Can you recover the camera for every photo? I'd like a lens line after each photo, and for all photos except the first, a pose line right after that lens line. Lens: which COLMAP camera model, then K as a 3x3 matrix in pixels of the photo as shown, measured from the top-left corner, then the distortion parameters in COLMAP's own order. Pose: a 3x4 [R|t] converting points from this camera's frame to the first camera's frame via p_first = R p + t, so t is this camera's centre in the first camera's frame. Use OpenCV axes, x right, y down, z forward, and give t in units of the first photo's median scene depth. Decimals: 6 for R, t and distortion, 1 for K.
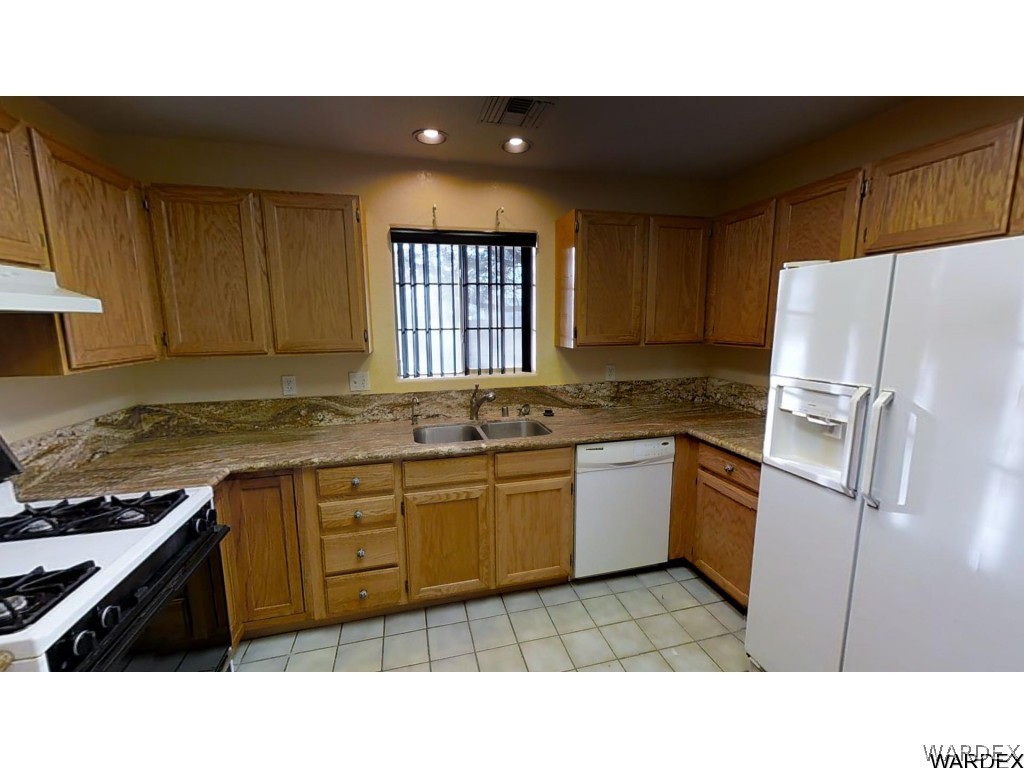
lens RADIAL K [[411.4, 0, 512.2], [0, 411.4, 384.9], [0, 0, 1]] dist [0.000955, -0.000192]
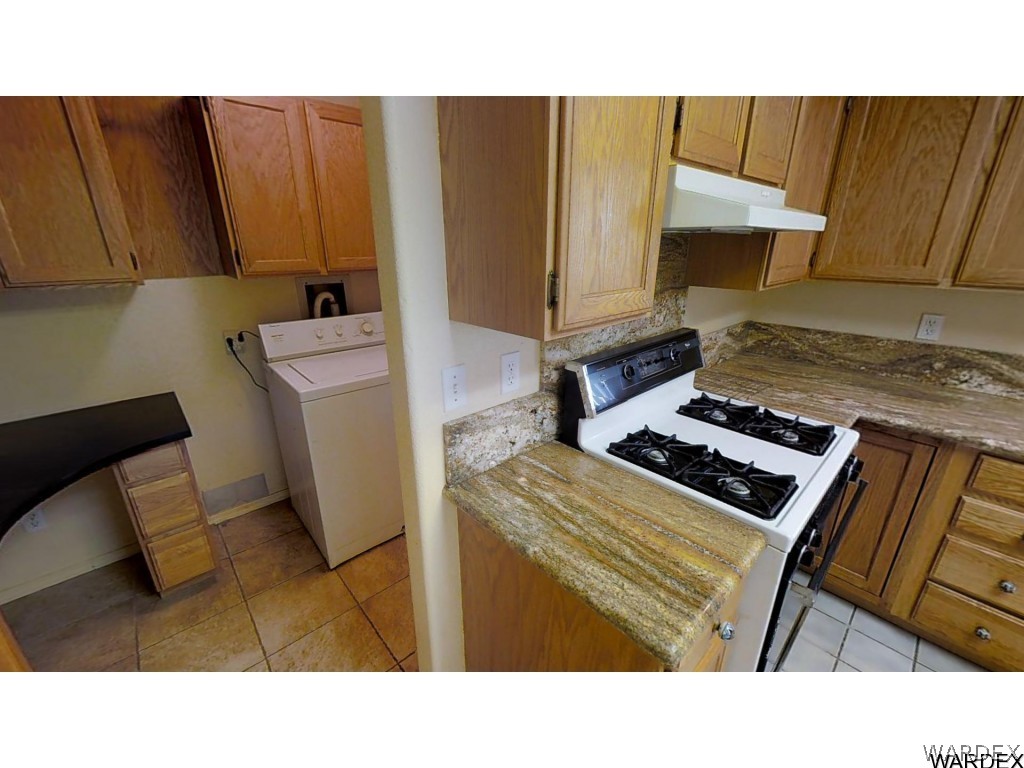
lens RADIAL K [[411.4, 0, 513.4], [0, 411.4, 383.7], [0, 0, 1]] dist [0.000955, -0.000192]
pose [[0.473159, 0.297632, -0.829178, -0.278086], [-0.140032, 0.954645, 0.262761, 0.010546], [0.869777, -0.008216, 0.493377, -0.077647]]
